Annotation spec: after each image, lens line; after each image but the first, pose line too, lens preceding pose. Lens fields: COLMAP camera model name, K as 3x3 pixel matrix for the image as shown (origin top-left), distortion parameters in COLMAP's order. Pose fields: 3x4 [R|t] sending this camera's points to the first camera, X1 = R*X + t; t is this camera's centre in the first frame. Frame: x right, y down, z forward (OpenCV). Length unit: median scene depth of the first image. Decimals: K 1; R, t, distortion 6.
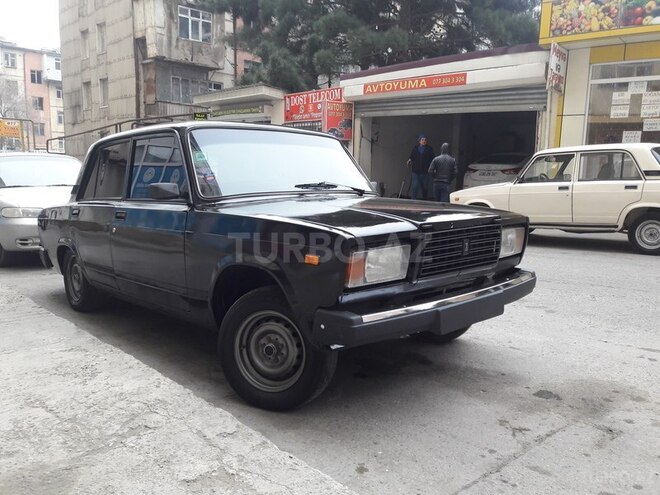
lens RADIAL K [[539.7, 0, 330.0], [0, 539.7, 247.5], [0, 0, 1]] dist [0.016083, -0.035445]
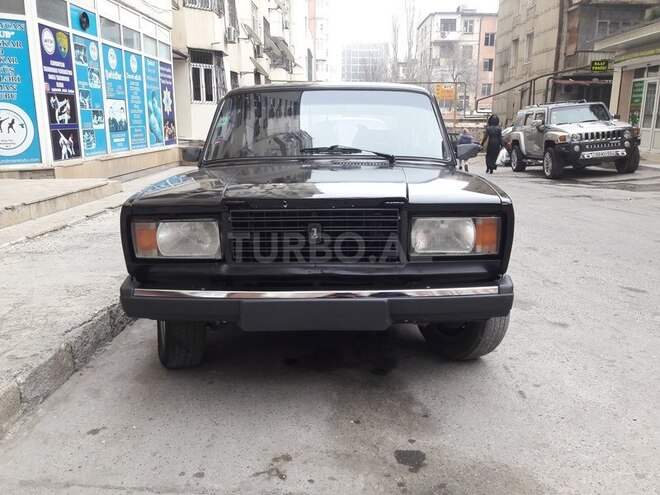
lens RADIAL K [[539.7, 0, 330.0], [0, 539.7, 247.5], [0, 0, 1]] dist [0.016083, -0.035445]
pose [[0.705793, 0.135853, -0.695270, 0.279747], [-0.081865, 0.990506, 0.110437, -0.023612], [0.703672, -0.021028, 0.710214, 0.158103]]
